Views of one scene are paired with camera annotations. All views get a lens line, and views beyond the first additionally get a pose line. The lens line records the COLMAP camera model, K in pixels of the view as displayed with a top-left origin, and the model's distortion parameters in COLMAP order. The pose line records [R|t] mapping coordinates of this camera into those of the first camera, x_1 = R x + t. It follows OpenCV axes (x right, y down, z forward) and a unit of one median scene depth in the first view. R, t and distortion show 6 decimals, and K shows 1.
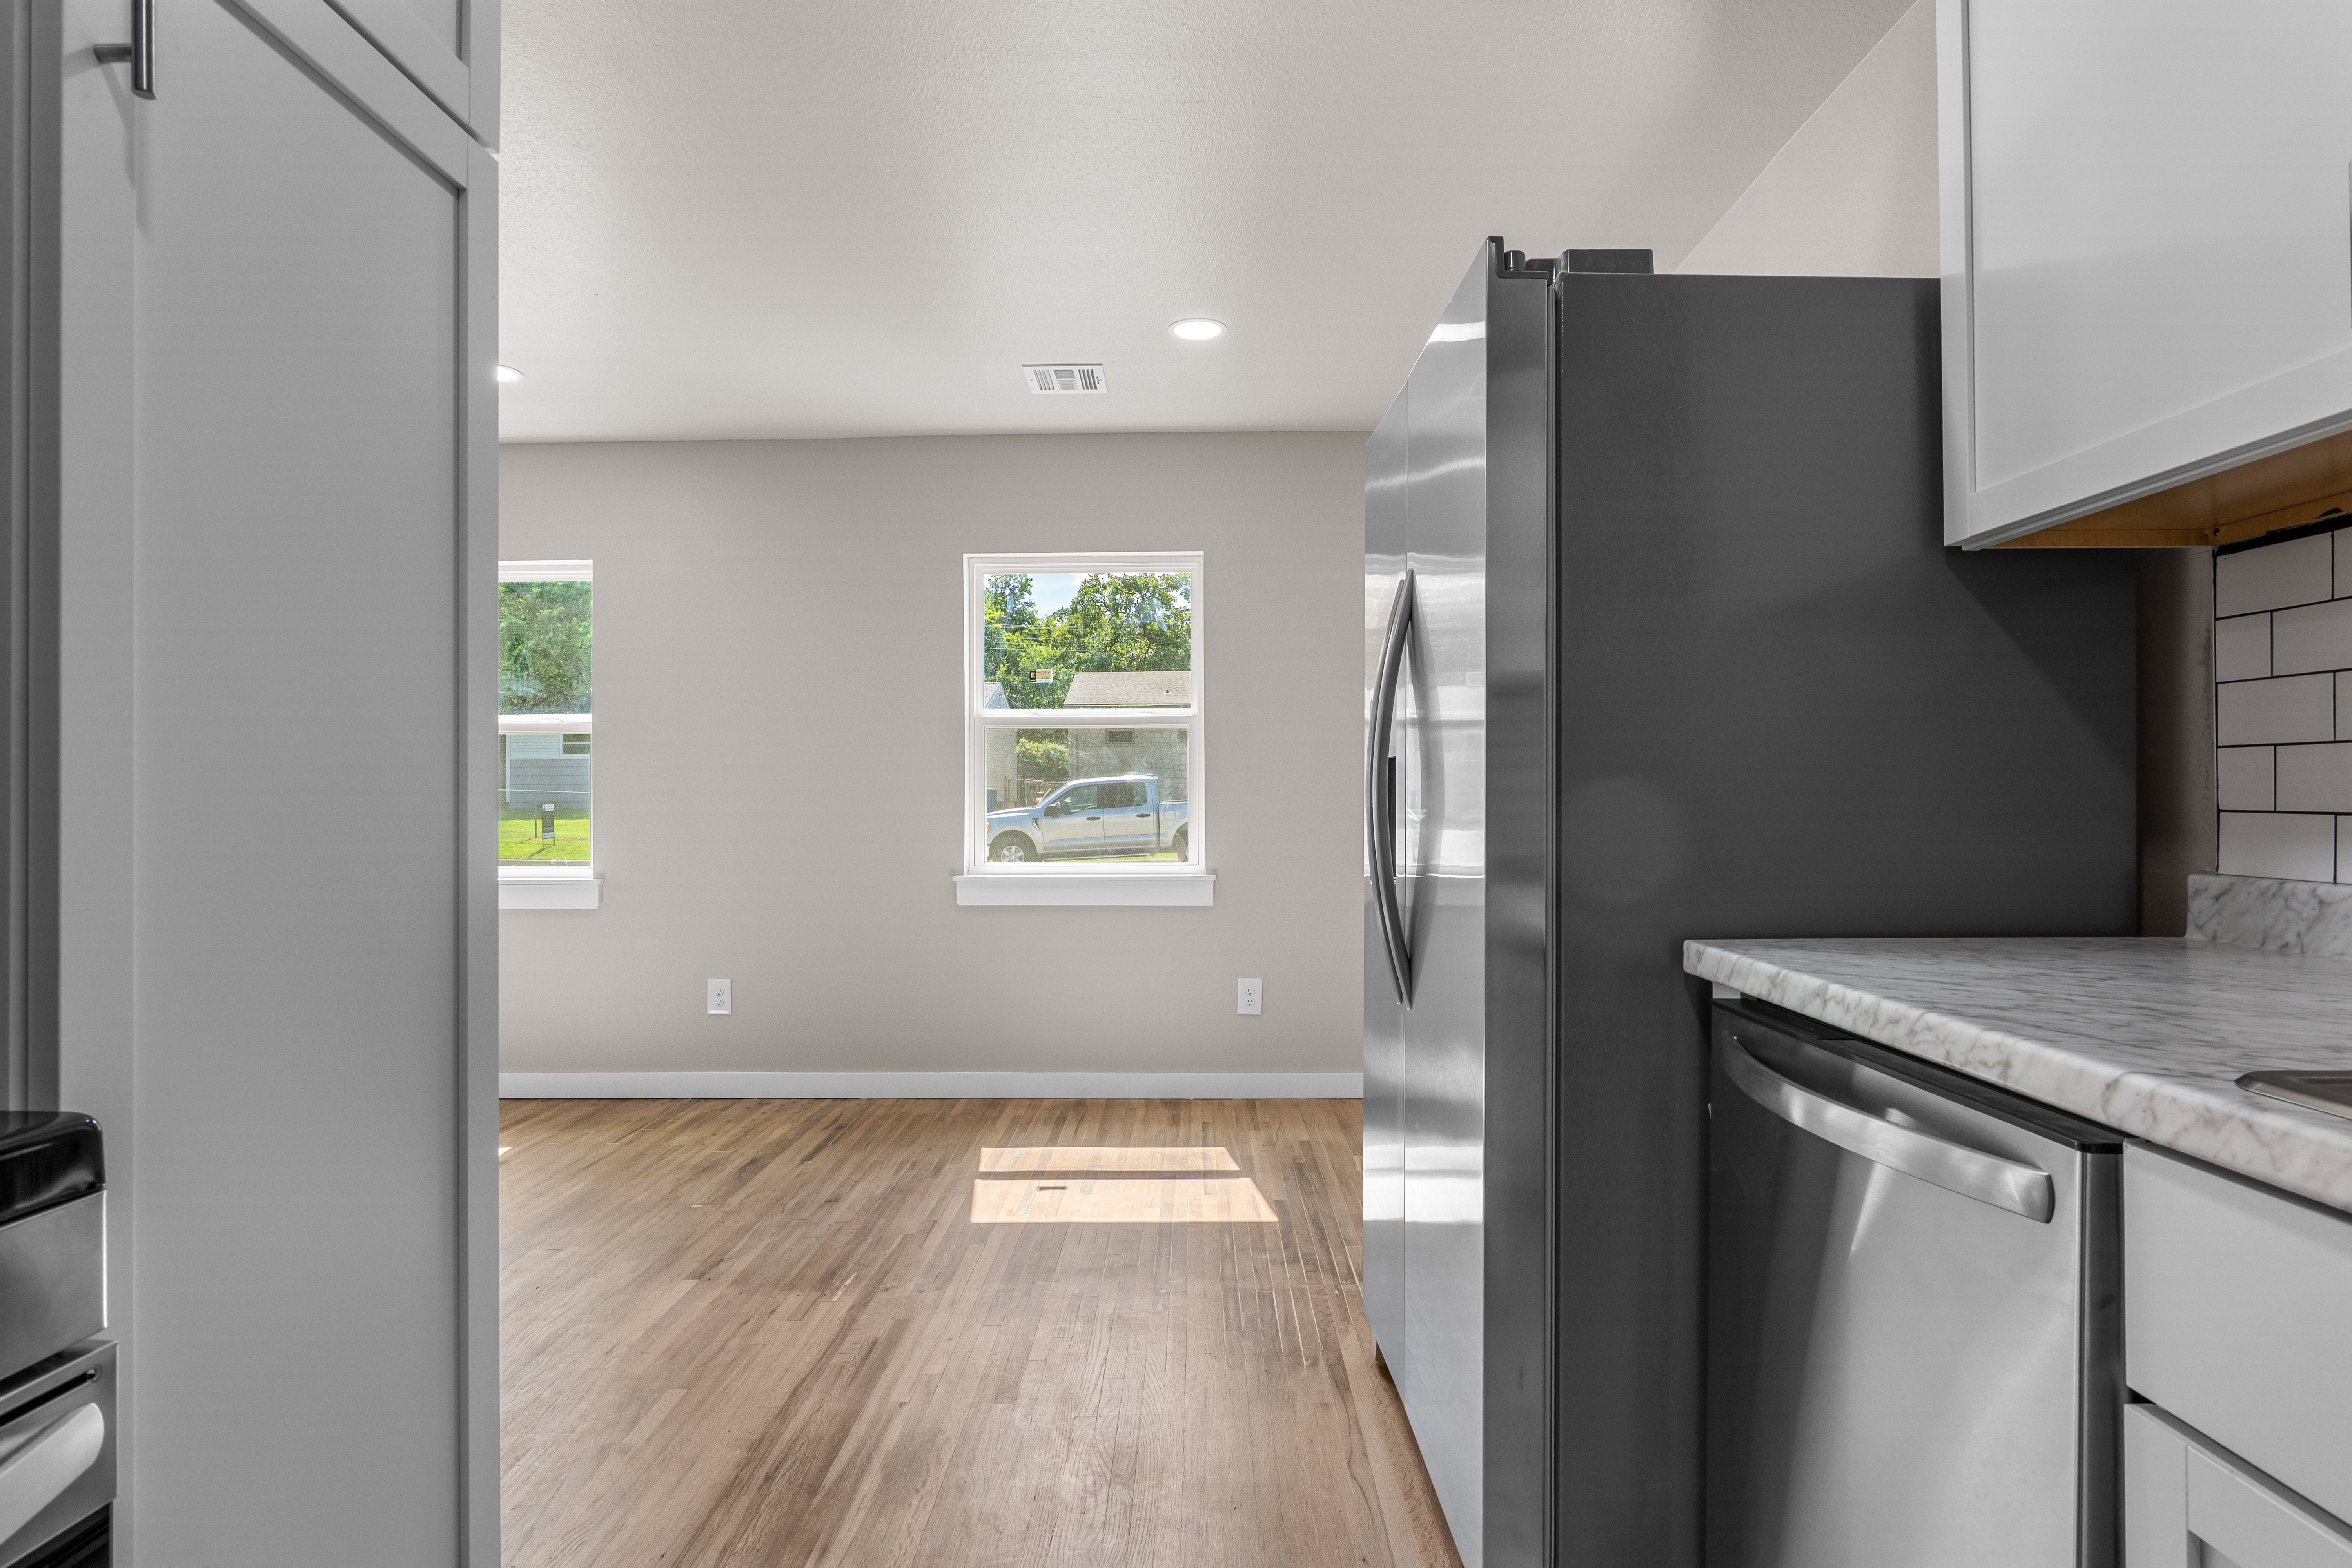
lens RADIAL K [[1249.7, 0, 1185.1], [0, 1249.7, 788.7], [0, 0, 1]] dist [-0.024607, 0.012725]
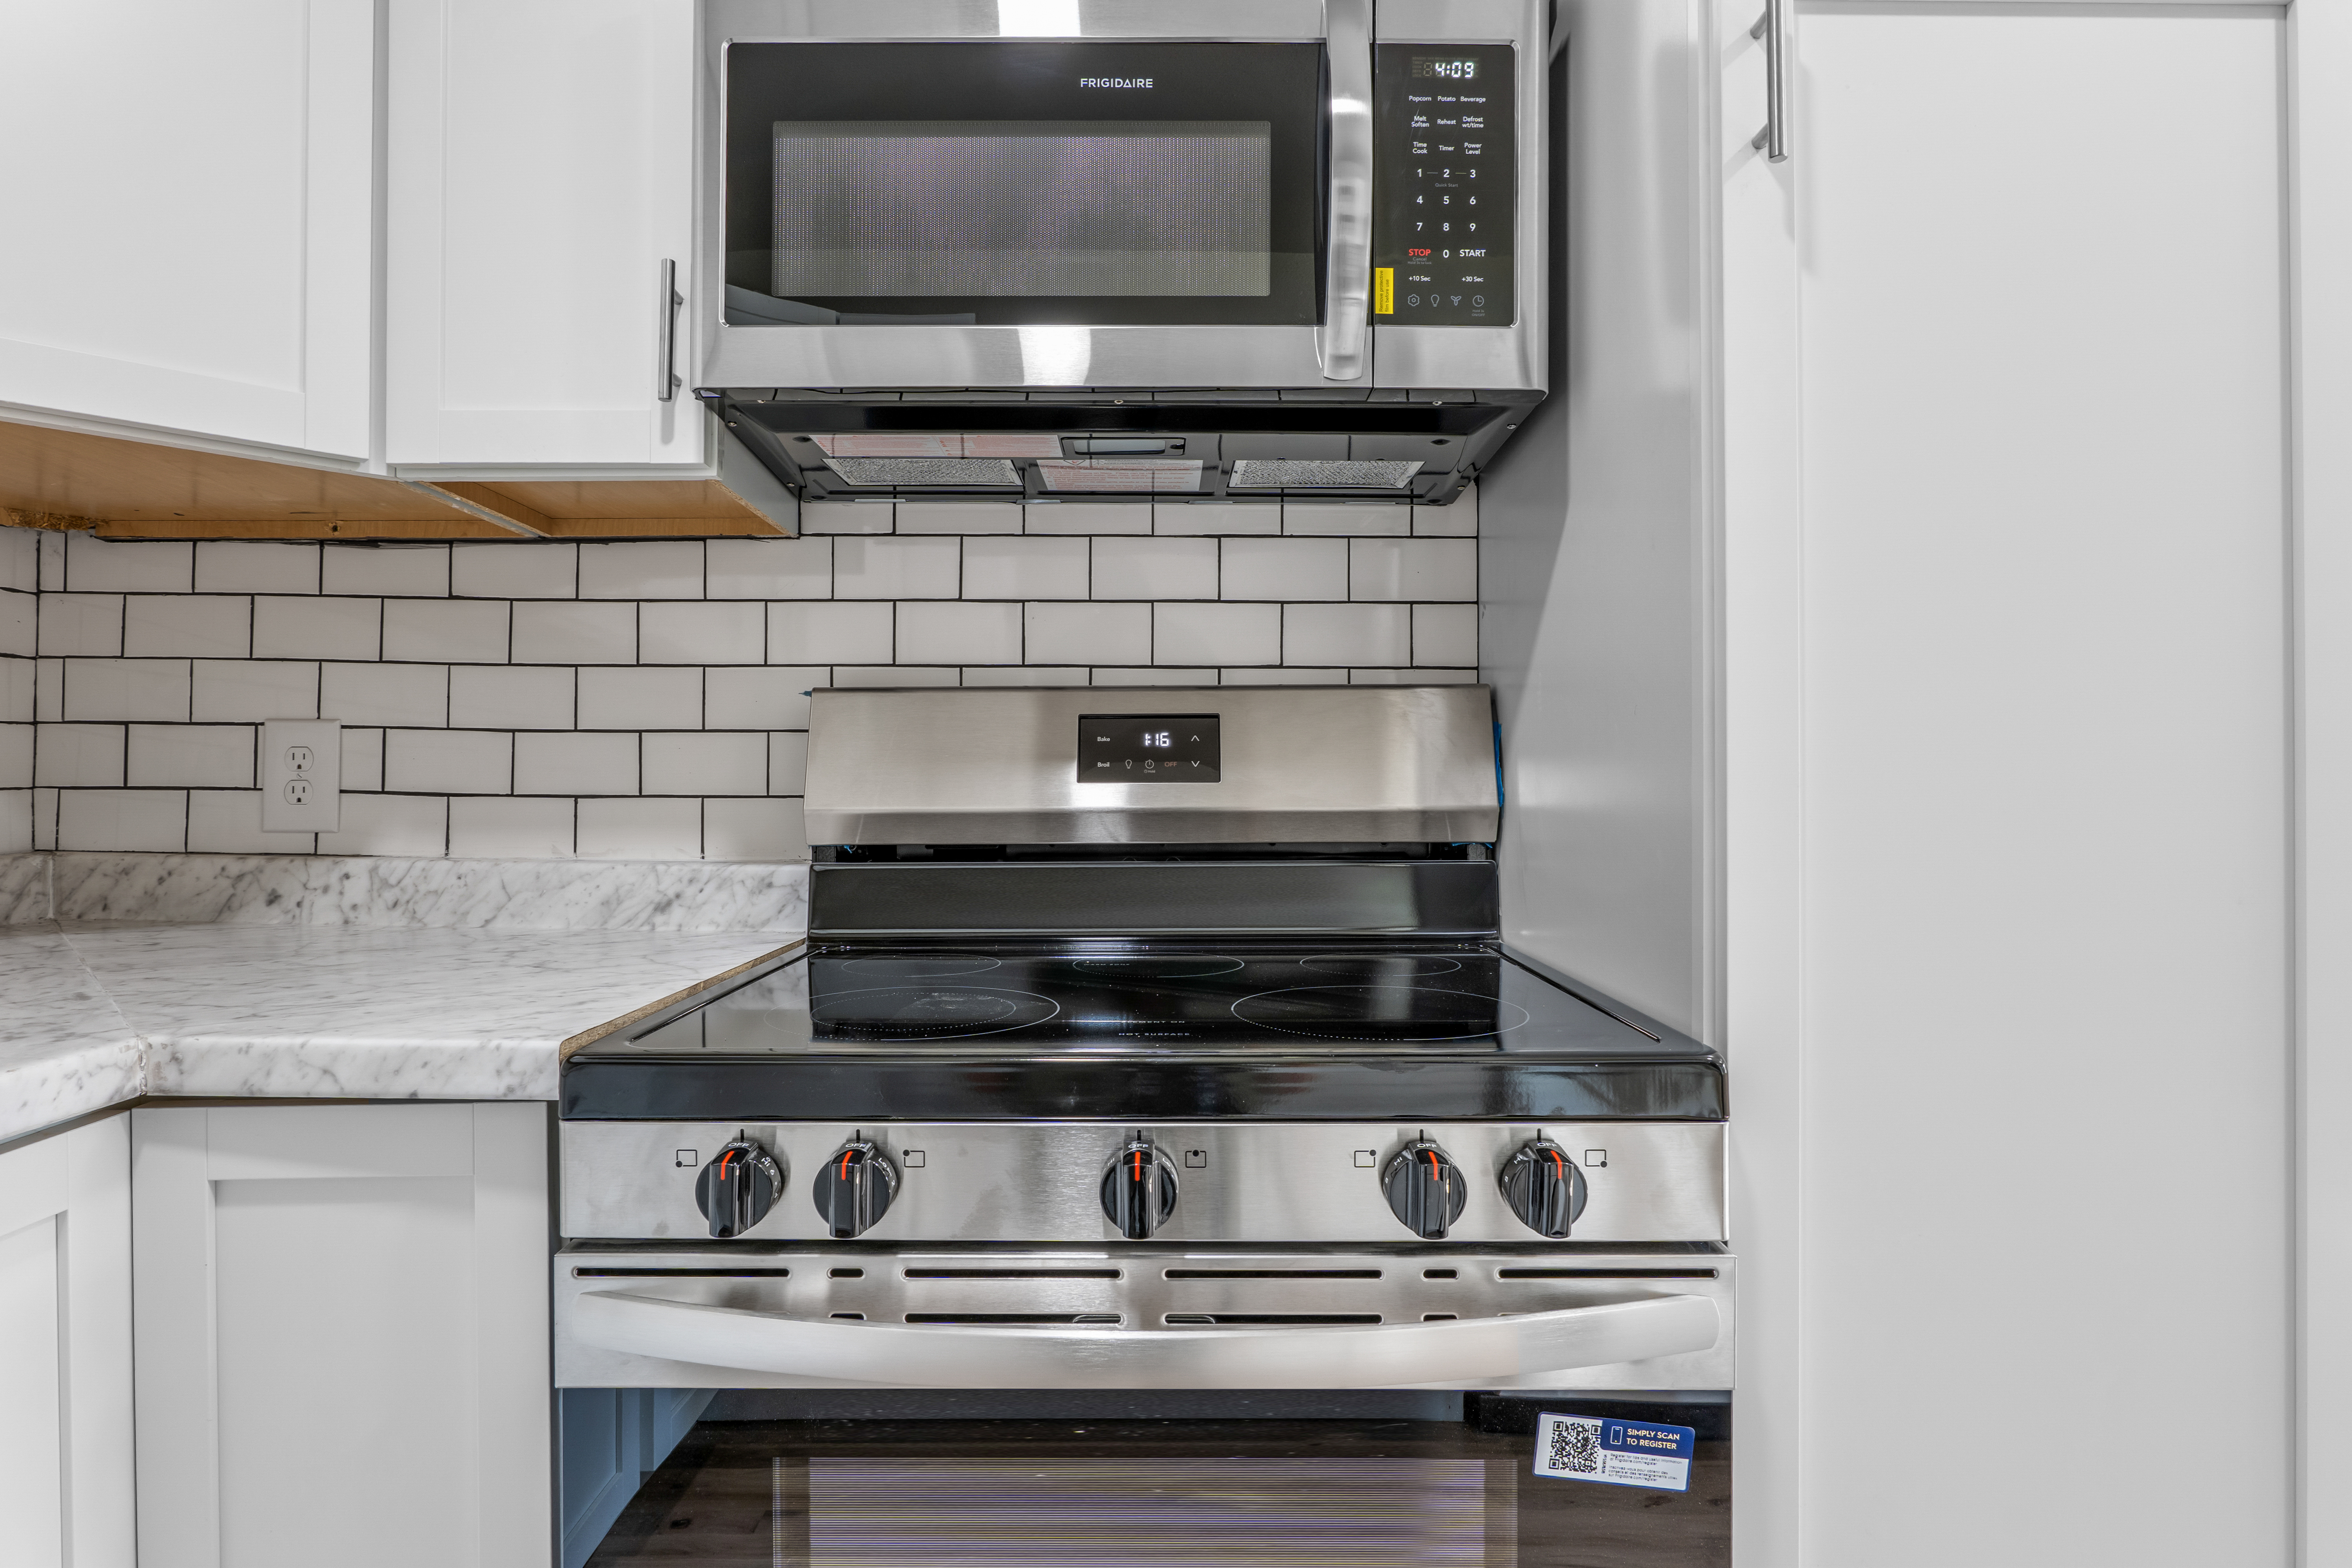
lens RADIAL K [[1267.4, 0, 1178.3], [0, 1267.4, 811.7], [0, 0, 1]] dist [-0.023010, 0.014893]
pose [[0.010706, 0.031184, -0.999456, 0.061582], [0.005236, 0.999498, 0.031242, -0.001974], [0.999929, -0.005568, 0.010537, 0.089075]]
